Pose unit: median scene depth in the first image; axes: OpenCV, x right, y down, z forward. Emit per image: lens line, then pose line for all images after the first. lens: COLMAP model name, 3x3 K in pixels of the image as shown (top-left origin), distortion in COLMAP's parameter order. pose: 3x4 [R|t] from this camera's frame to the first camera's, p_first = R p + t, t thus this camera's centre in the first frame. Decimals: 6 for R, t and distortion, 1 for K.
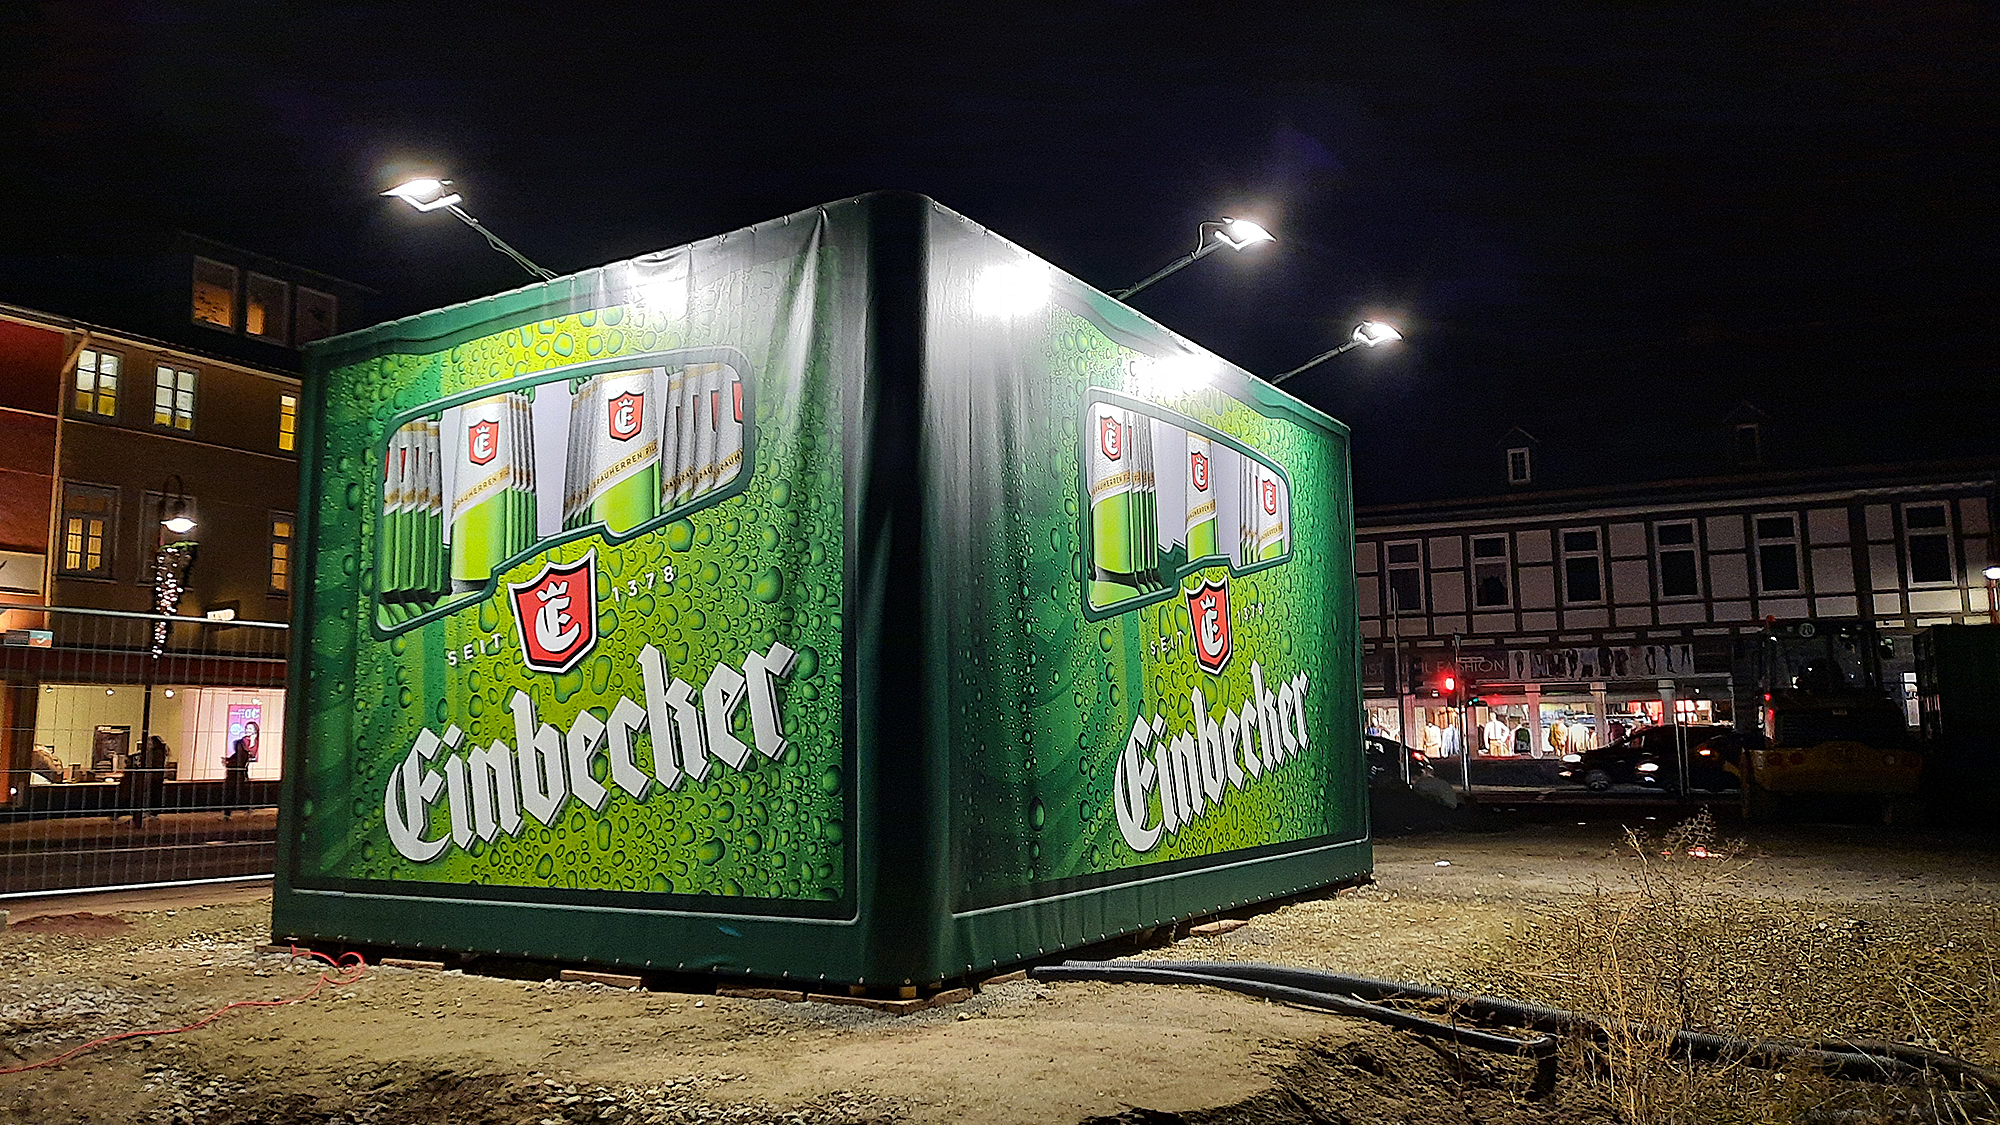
lens RADIAL K [[1448.5, 0, 997.2], [0, 1448.5, 549.4], [0, 0, 1]] dist [0.051054, -0.025020]
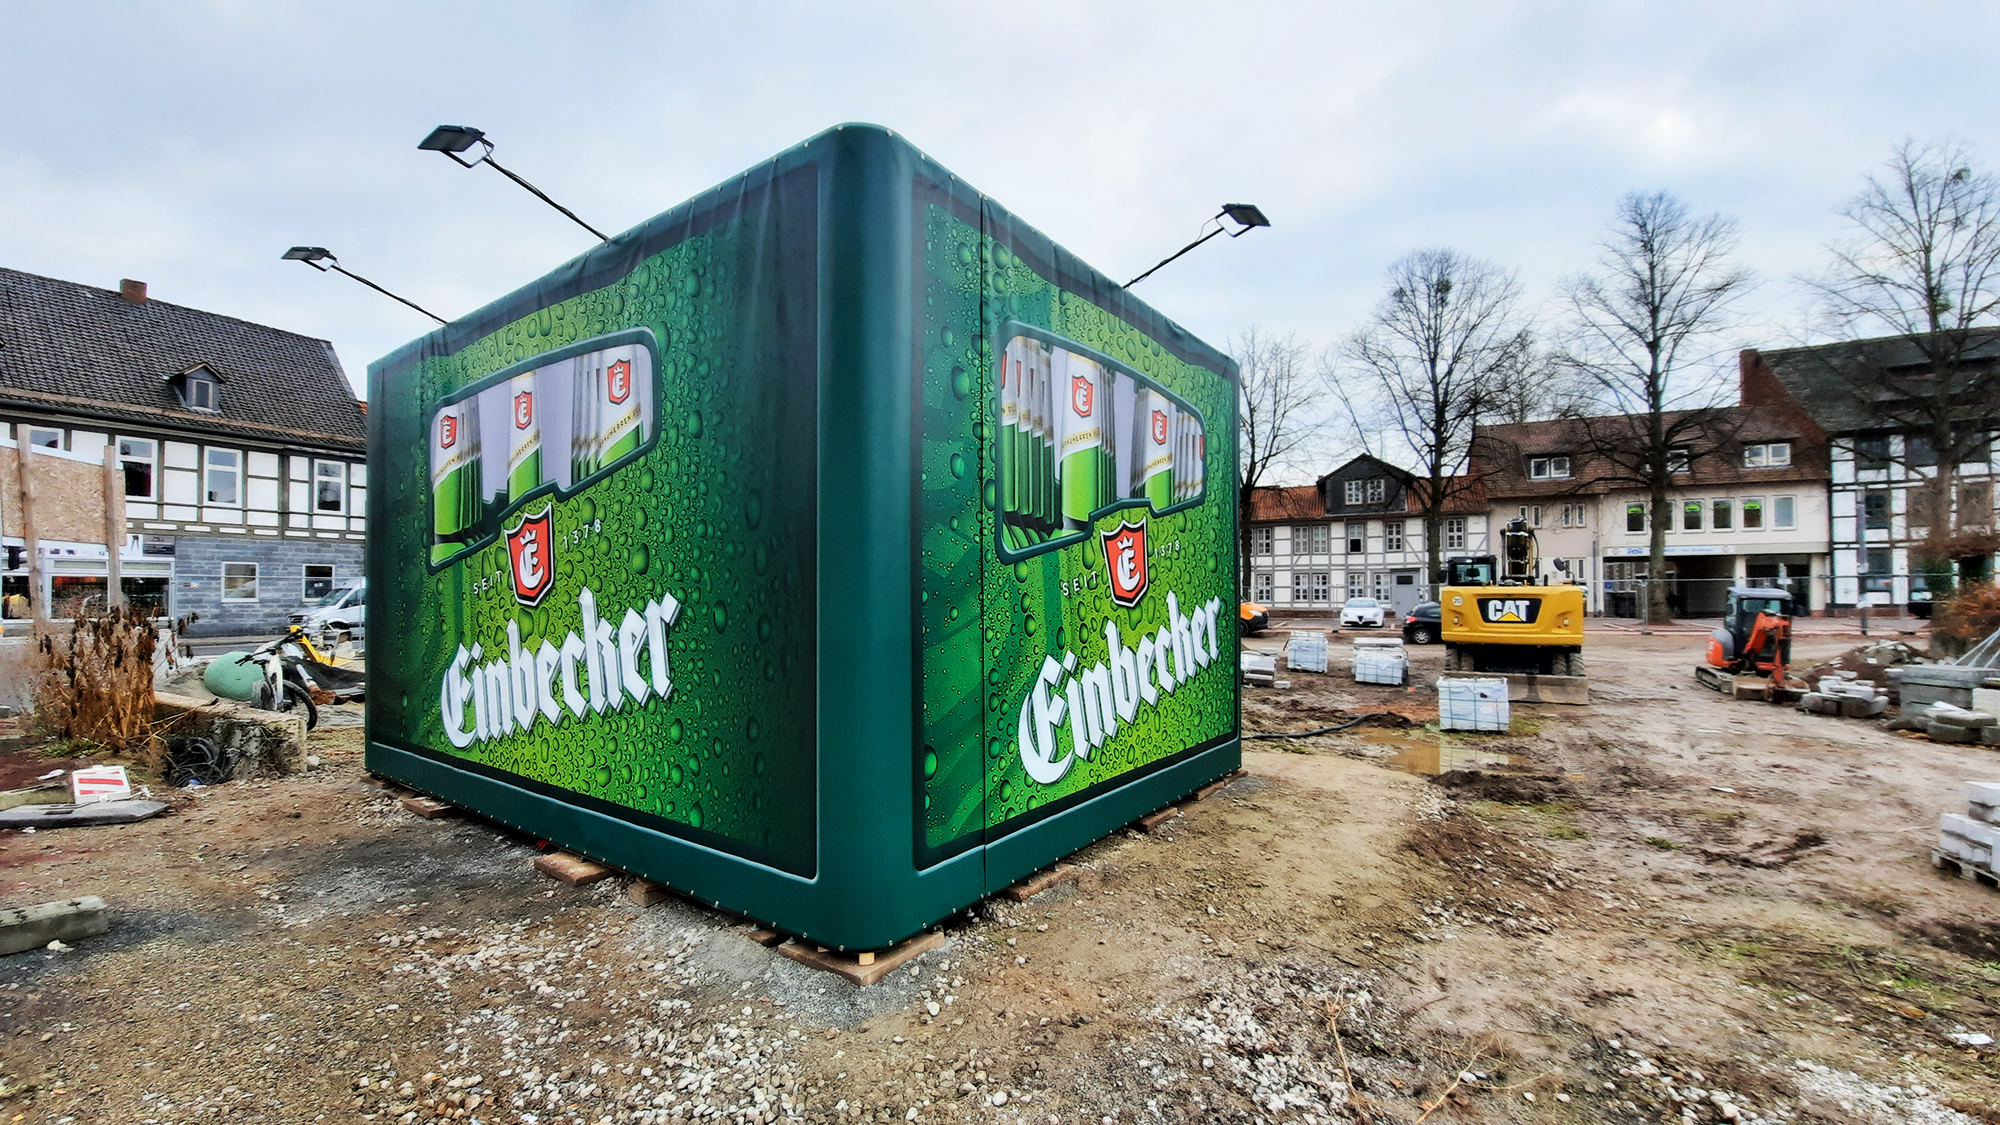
lens RADIAL K [[778.3, 0, 1011.3], [0, 778.3, 576.5], [0, 0, 1]] dist [0.000350, -0.000238]
pose [[0.066937, 0.038905, 0.996998, -0.916101], [-0.137892, 0.990012, -0.029374, 0.084588], [-0.988183, -0.135512, 0.071633, 0.967051]]
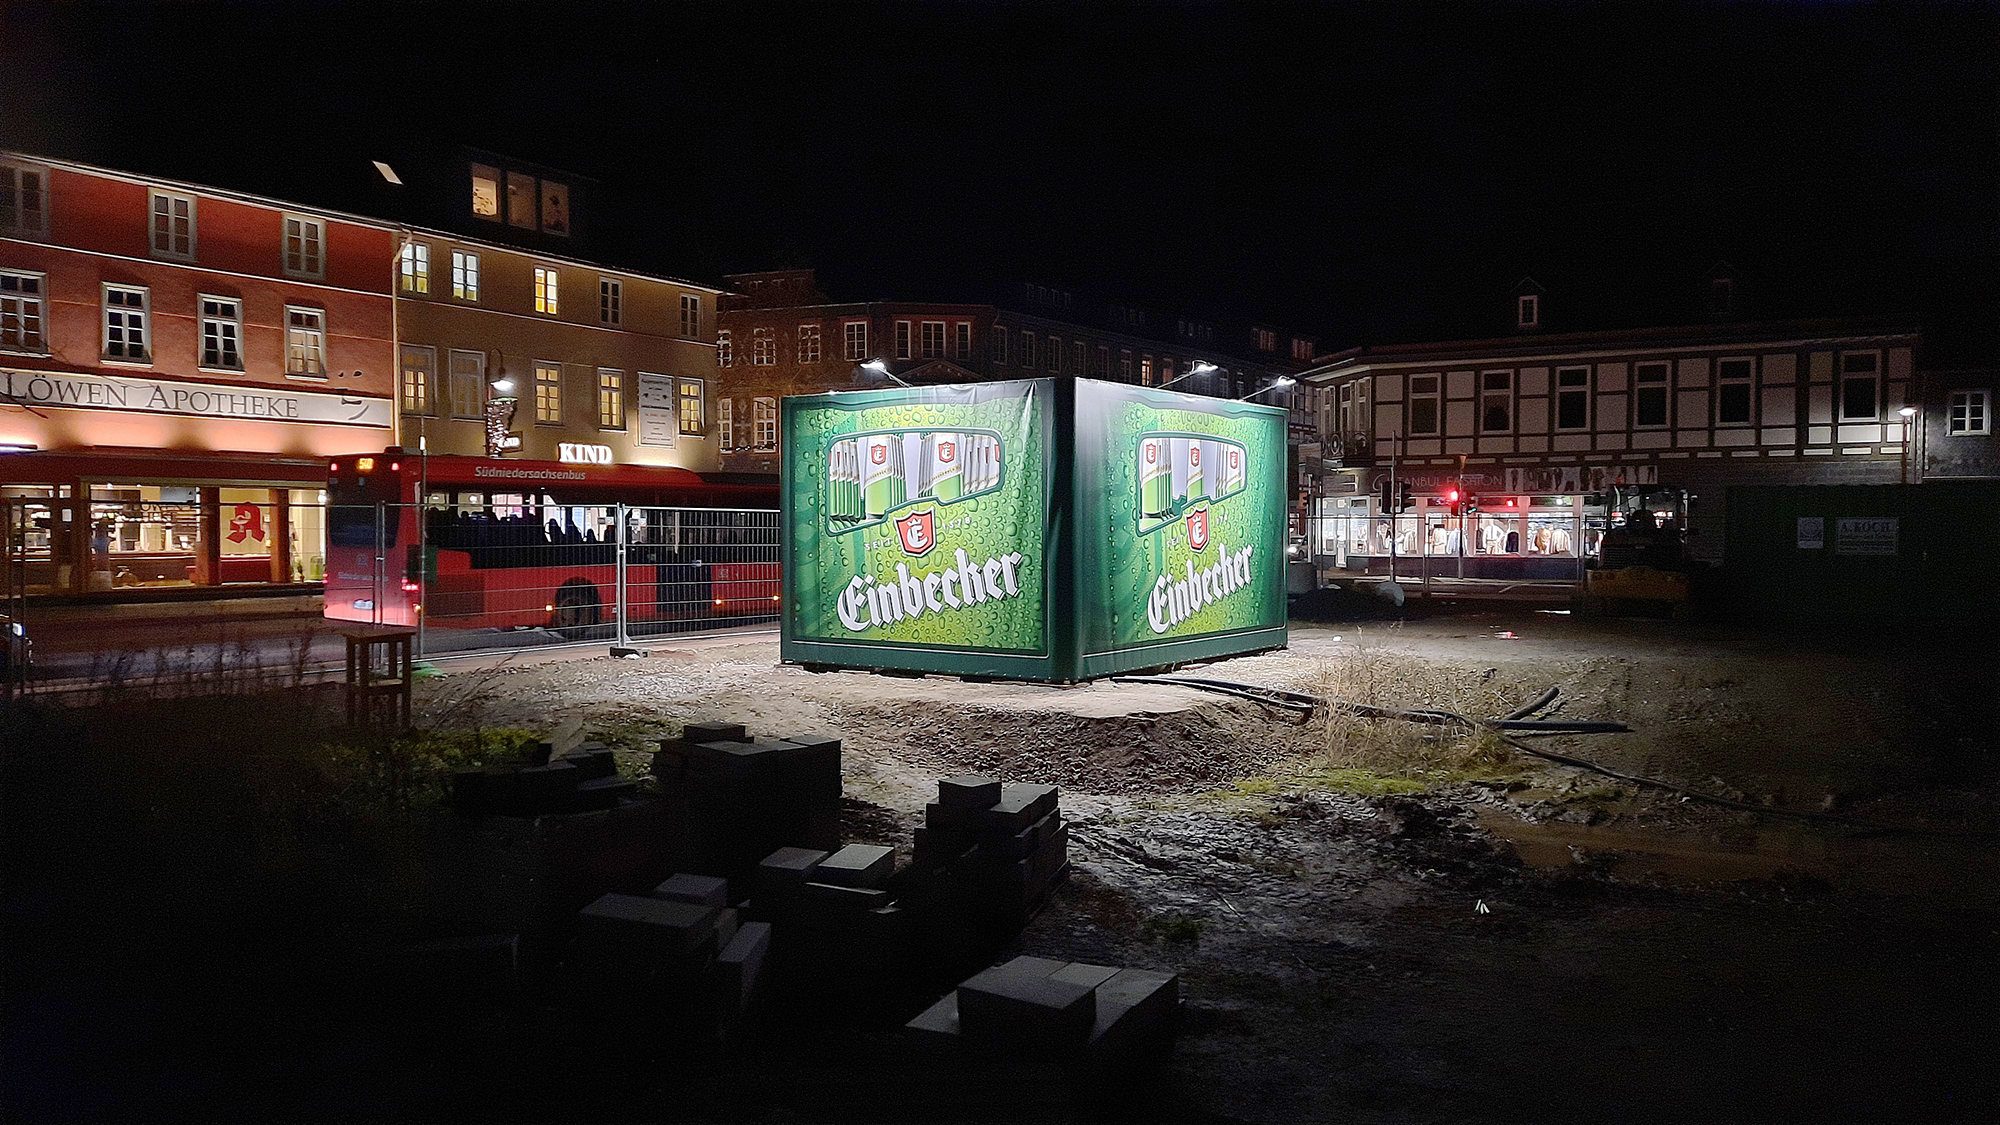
lens RADIAL K [[1448.5, 0, 1008.8], [0, 1448.5, 550.7], [0, 0, 1]] dist [0.051054, -0.025020]
pose [[0.998935, 0.015609, -0.043422, -0.042309], [-0.008626, 0.987628, 0.156575, -0.278192], [0.045328, -0.156034, 0.986711, -1.256599]]
